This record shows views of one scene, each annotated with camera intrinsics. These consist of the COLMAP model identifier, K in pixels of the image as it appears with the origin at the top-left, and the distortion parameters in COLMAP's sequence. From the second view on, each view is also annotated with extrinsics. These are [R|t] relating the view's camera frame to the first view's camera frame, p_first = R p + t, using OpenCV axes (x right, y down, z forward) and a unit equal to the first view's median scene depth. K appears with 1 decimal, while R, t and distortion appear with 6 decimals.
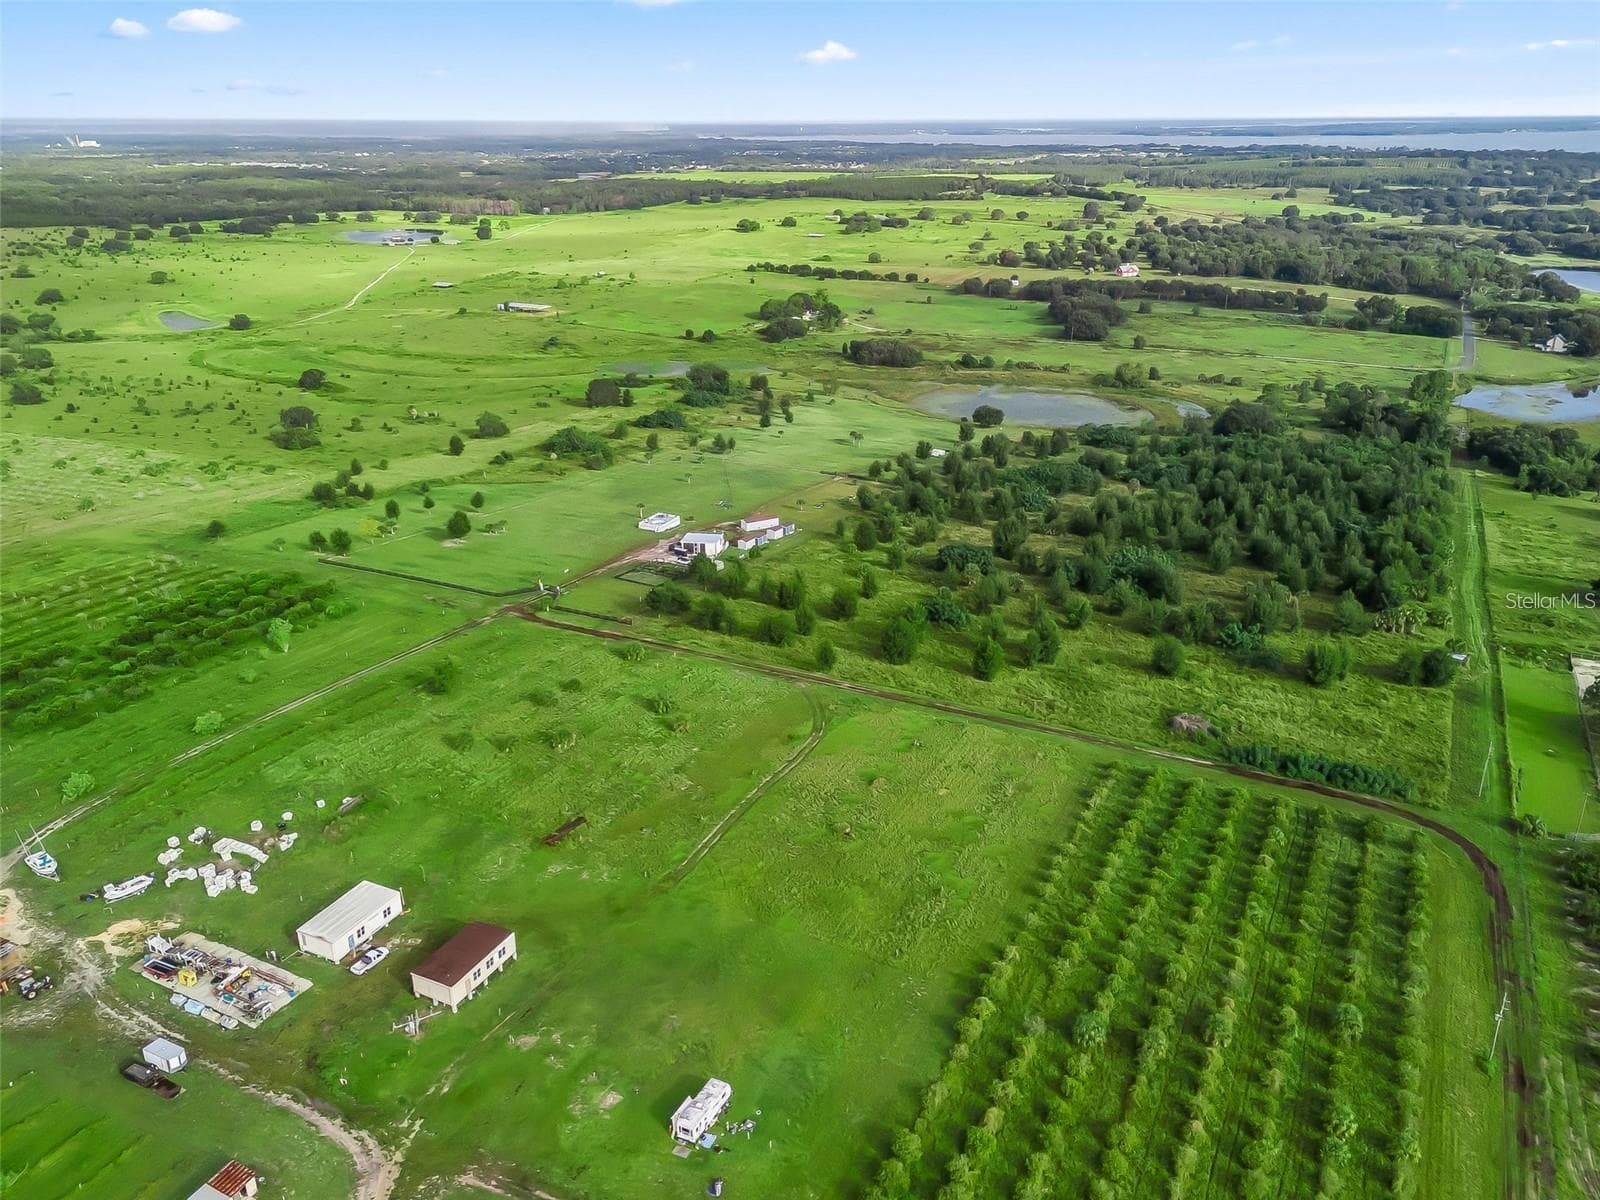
lens RADIAL K [[1182.0, 0, 807.7], [0, 1182.0, 624.7], [0, 0, 1]] dist [0.070322, -0.069084]
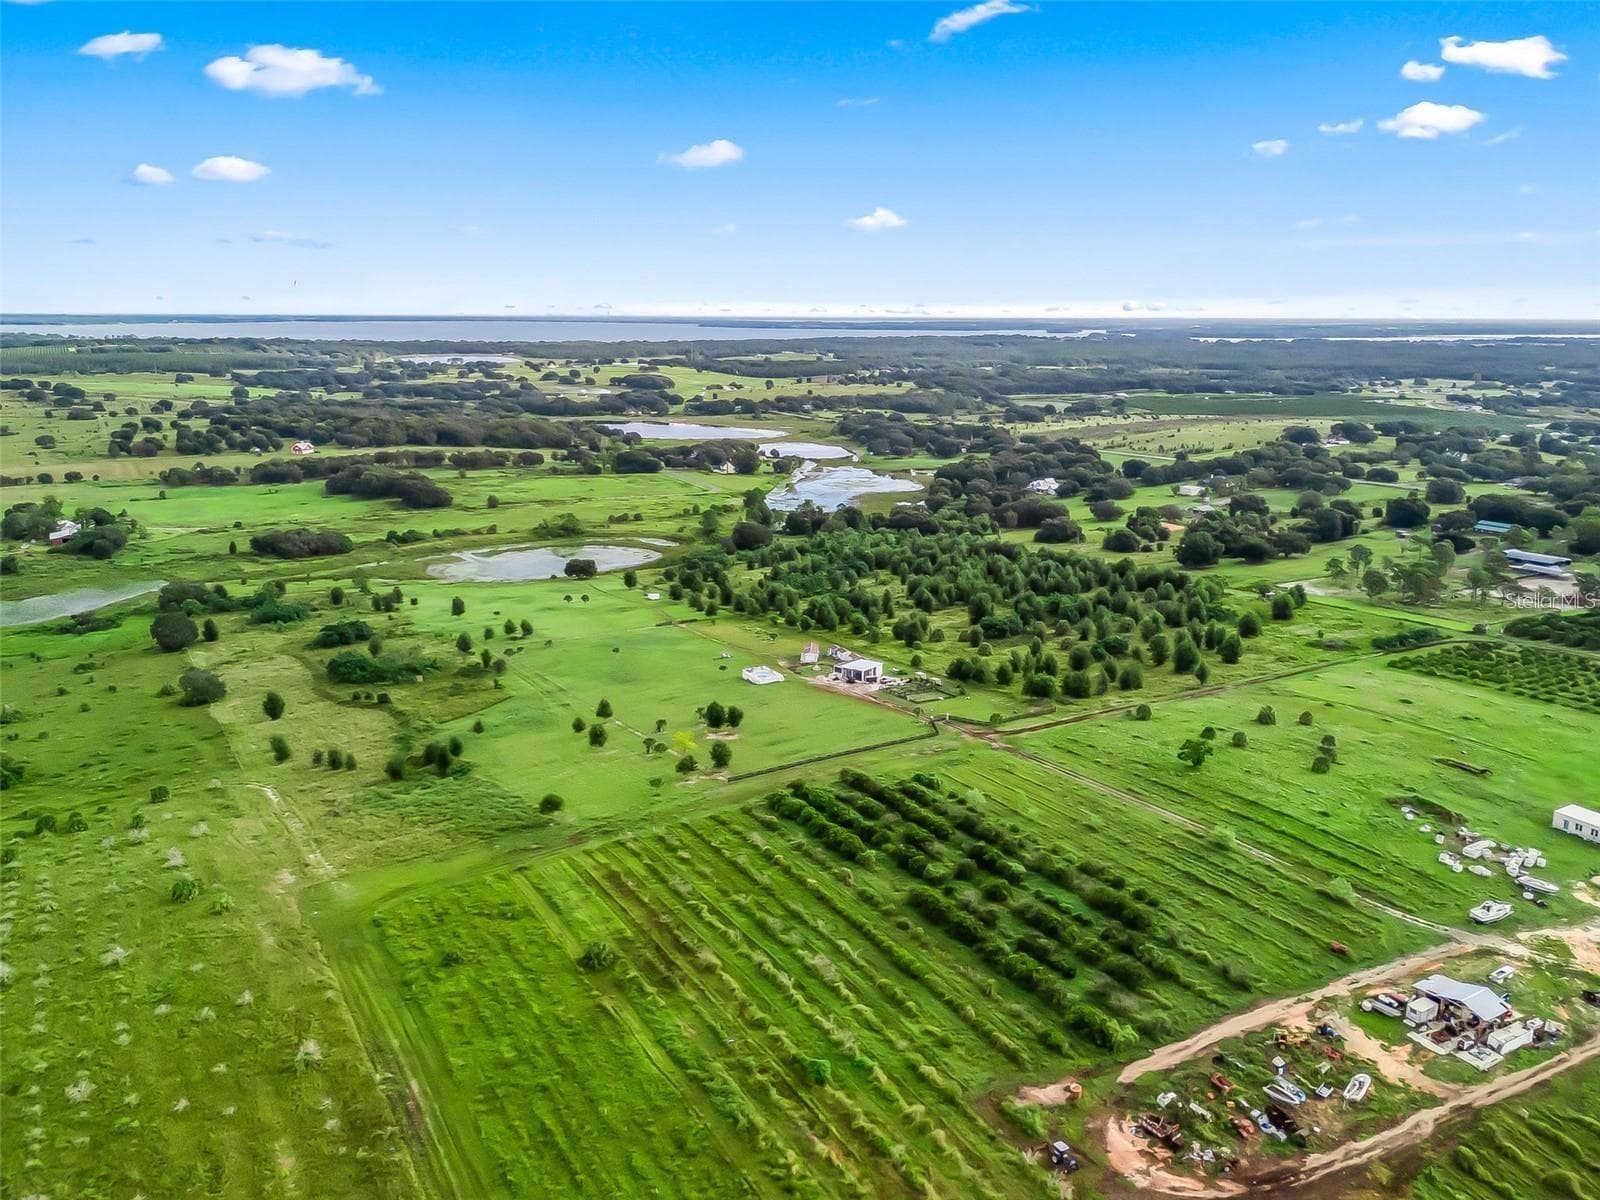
lens RADIAL K [[1181.3, 0, 811.9], [0, 1181.3, 600.5], [0, 0, 1]] dist [0.072375, -0.083040]
pose [[0.535820, -0.189610, 0.822767, -0.409113], [0.319964, 0.947377, 0.009954, -0.064297], [-0.781358, 0.257922, 0.568292, 0.174372]]
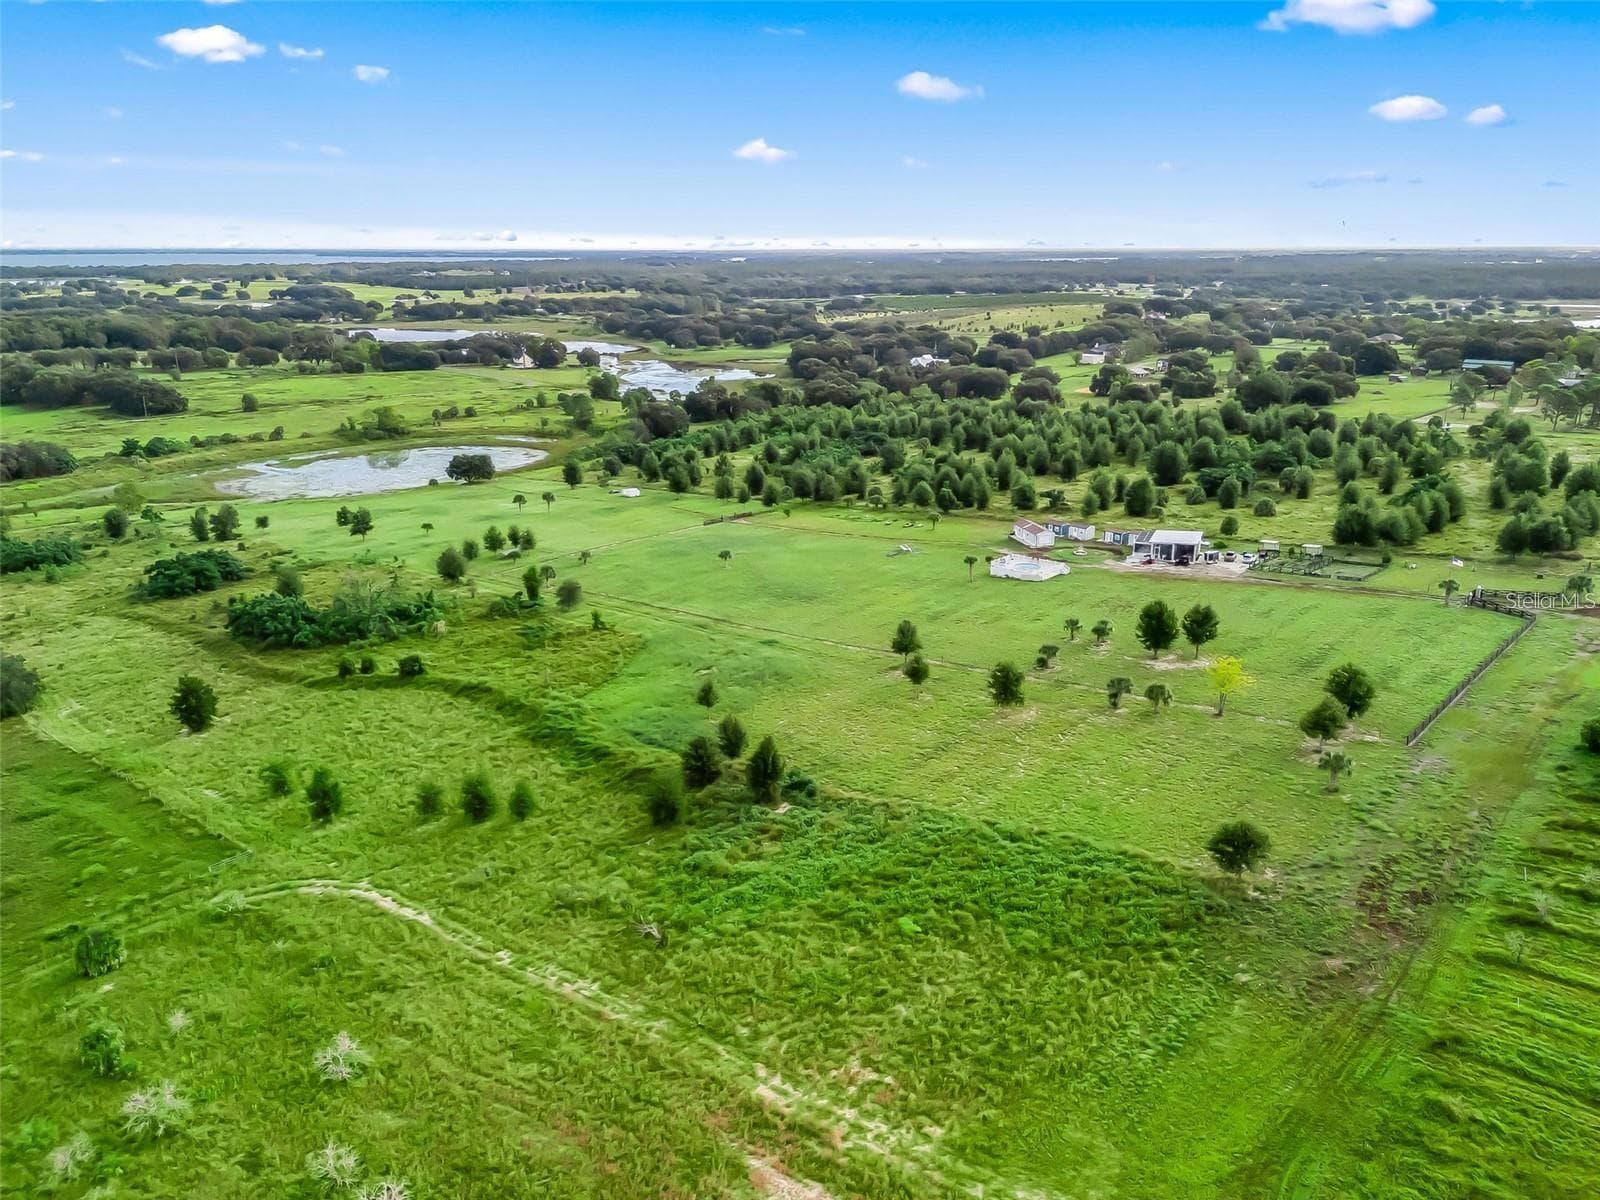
lens RADIAL K [[1181.3, 0, 811.9], [0, 1181.3, 600.5], [0, 0, 1]] dist [0.072375, -0.083040]
pose [[0.272008, -0.272133, 0.923014, -0.328113], [0.376796, 0.912712, 0.158056, -0.094232], [-0.885458, 0.304796, 0.350803, 0.398745]]
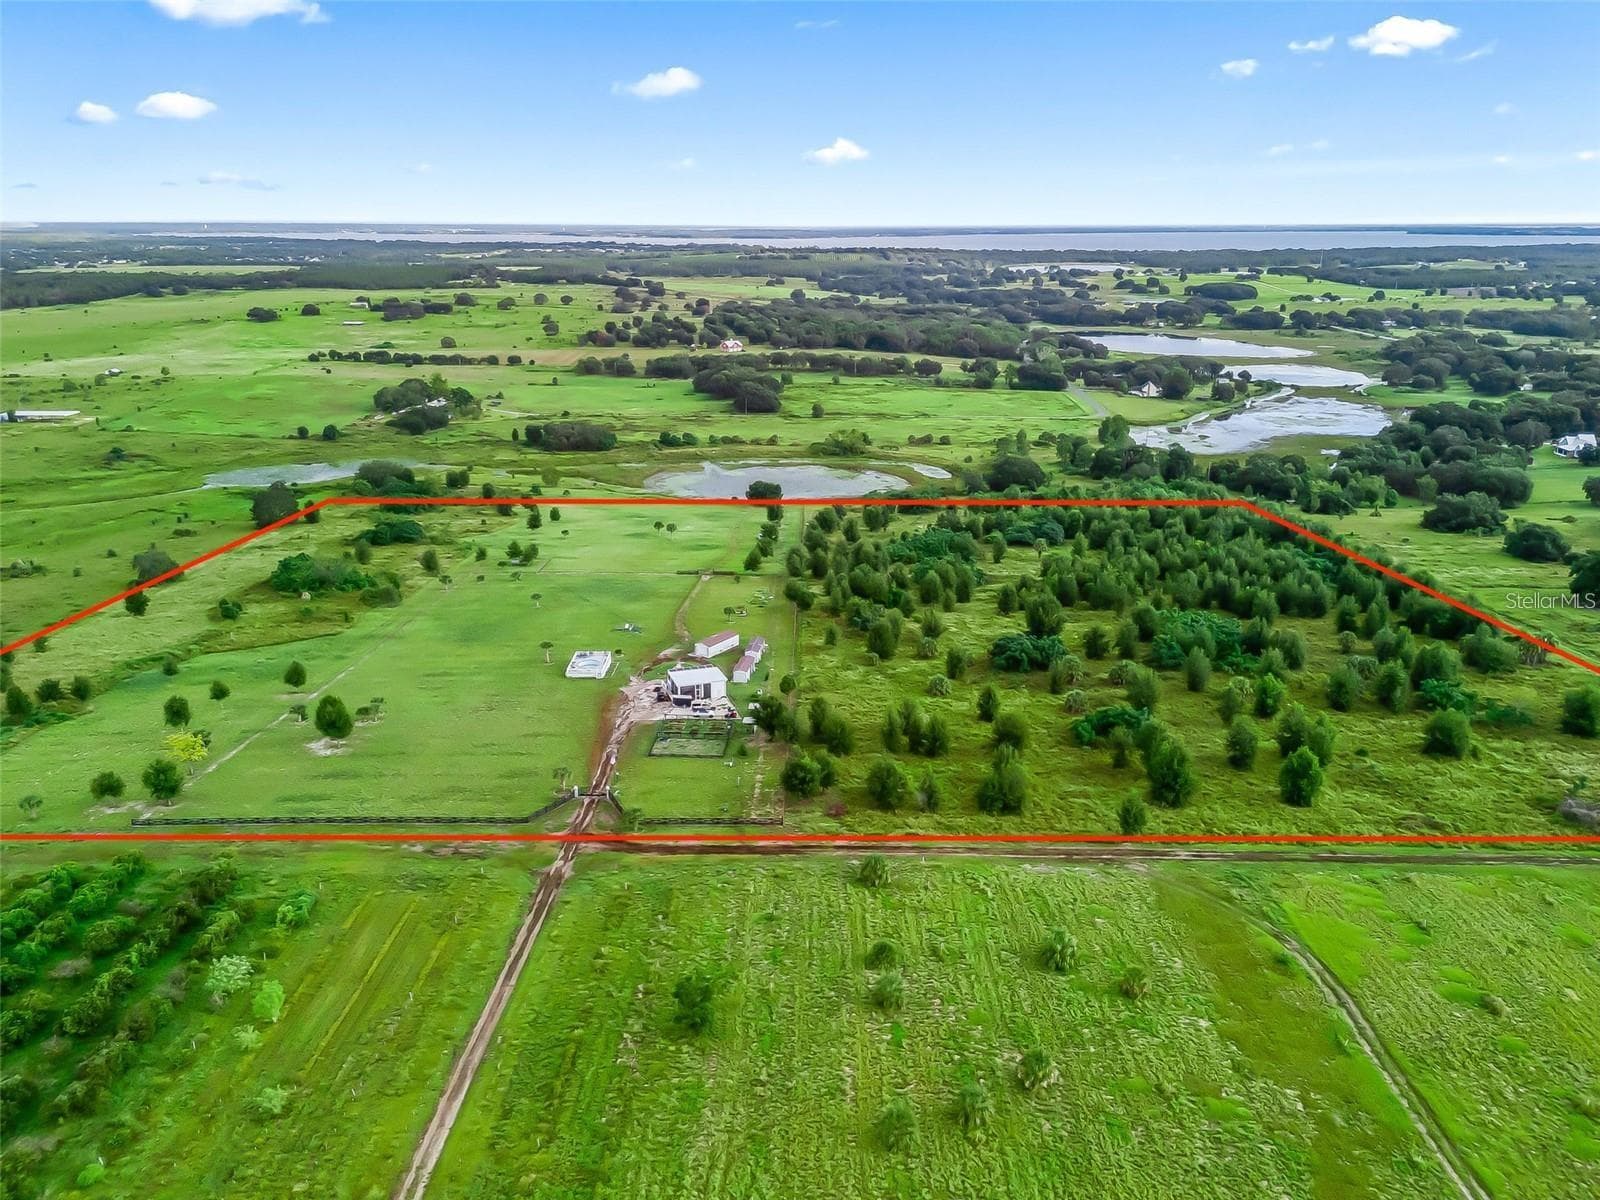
lens RADIAL K [[1171.1, 0, 806.2], [0, 1171.1, 595.9], [0, 0, 1]] dist [0.081047, -0.090337]
pose [[0.899469, -0.126558, 0.418256, -0.135170], [0.165666, 0.984452, -0.058388, -0.029014], [-0.404363, 0.121810, 0.906451, 0.133890]]
